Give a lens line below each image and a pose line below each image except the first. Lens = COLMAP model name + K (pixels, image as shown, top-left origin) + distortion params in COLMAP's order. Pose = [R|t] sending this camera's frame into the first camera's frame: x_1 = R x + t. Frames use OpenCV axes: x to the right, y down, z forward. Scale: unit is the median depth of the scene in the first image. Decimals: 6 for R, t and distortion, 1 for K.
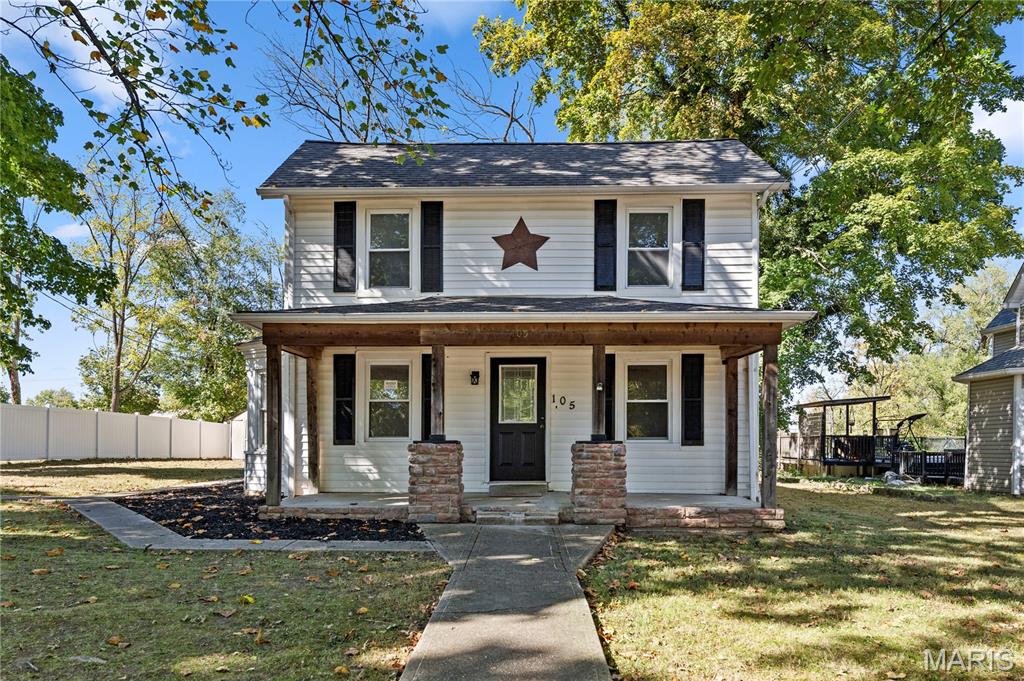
lens RADIAL K [[710.9, 0, 521.6], [0, 710.9, 414.6], [0, 0, 1]] dist [-0.005345, 0.005307]
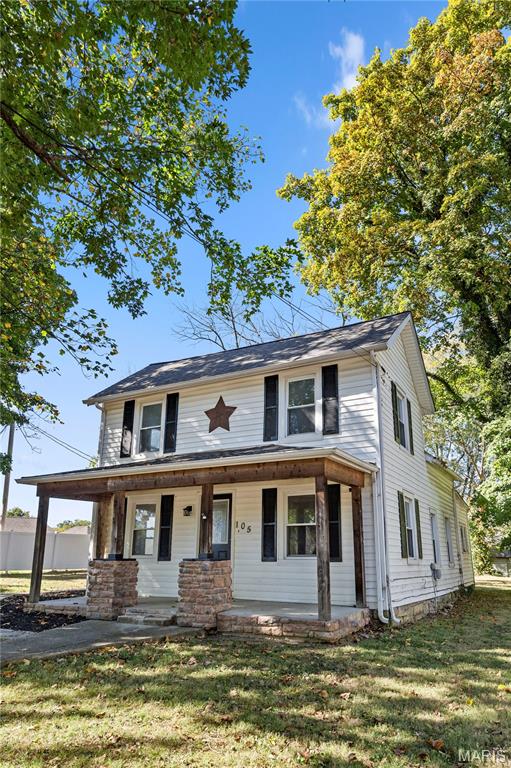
lens RADIAL K [[526.2, 0, 272.0], [0, 526.2, 386.5], [0, 0, 1]] dist [-0.005137, 0.004156]
pose [[0.893654, -0.140493, -0.426198, 0.556626], [0.021103, 0.961835, -0.272814, -0.001029], [0.448261, 0.234807, 0.862512, 0.116964]]
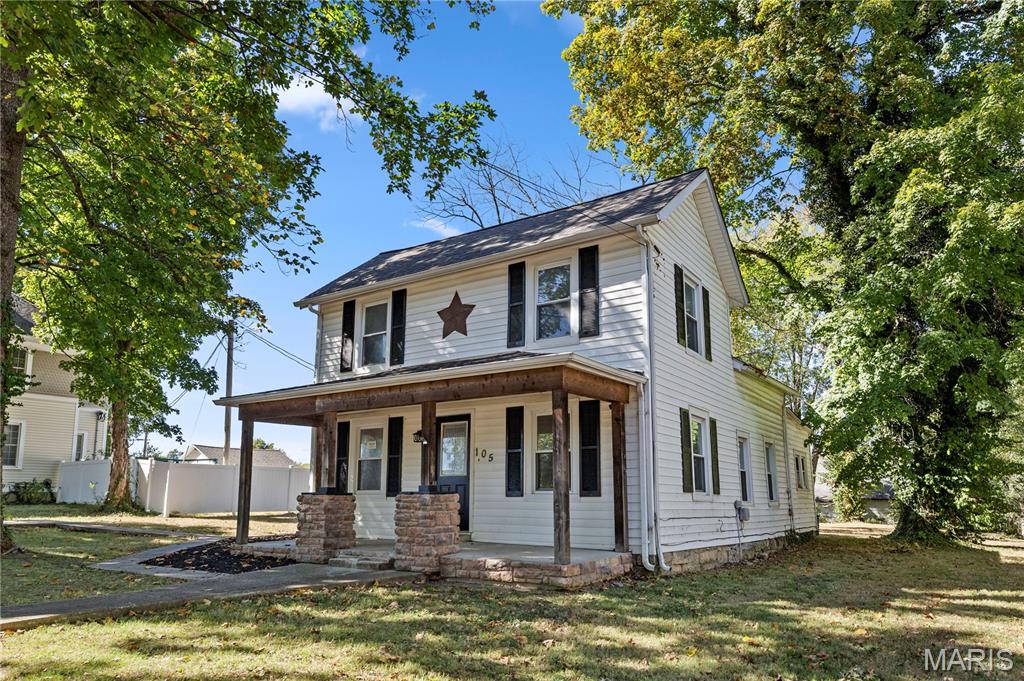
lens RADIAL K [[710.9, 0, 503.3], [0, 710.9, 342.4], [0, 0, 1]] dist [-0.005345, 0.005307]
pose [[0.832069, -0.121296, -0.541247, 0.670150], [0.023416, 0.982608, -0.184208, 0.013151], [0.554178, 0.140599, 0.820438, 0.123751]]
